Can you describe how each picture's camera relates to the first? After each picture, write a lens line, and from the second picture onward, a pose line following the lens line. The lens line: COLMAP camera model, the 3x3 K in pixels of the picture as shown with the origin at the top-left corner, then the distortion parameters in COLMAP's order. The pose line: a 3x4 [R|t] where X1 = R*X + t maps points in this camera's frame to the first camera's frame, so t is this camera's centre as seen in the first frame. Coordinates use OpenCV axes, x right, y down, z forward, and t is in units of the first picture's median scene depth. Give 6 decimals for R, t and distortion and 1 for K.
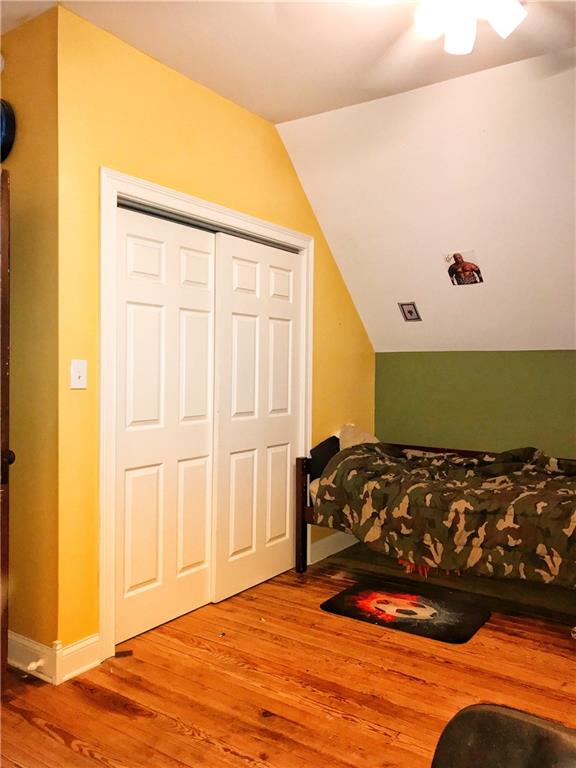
lens RADIAL K [[629.6, 0, 288.1], [0, 629.6, 380.1], [0, 0, 1]] dist [0.017992, -0.000160]
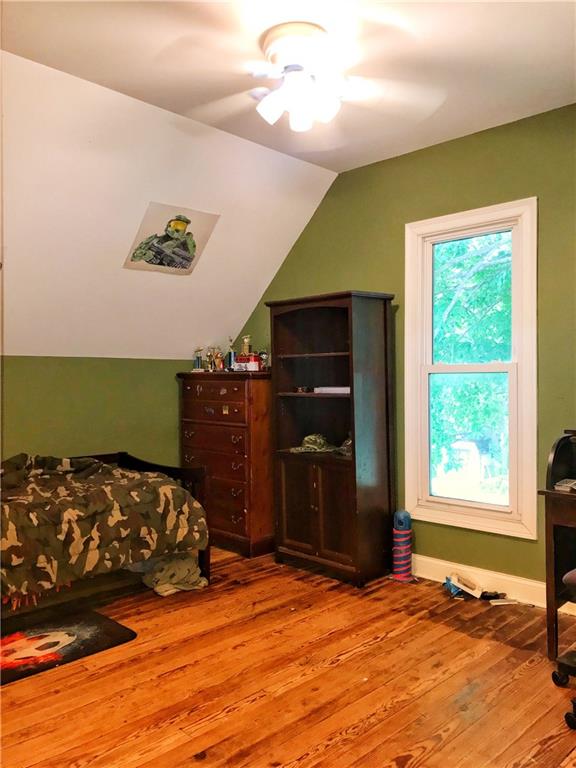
lens RADIAL K [[629.6, 0, 288.7], [0, 629.6, 385.1], [0, 0, 1]] dist [0.017992, -0.000160]
pose [[0.162456, -0.014017, 0.986616, -0.658518], [0.015798, 0.999808, 0.011603, -0.007369], [-0.986589, 0.013702, 0.162646, 0.529114]]
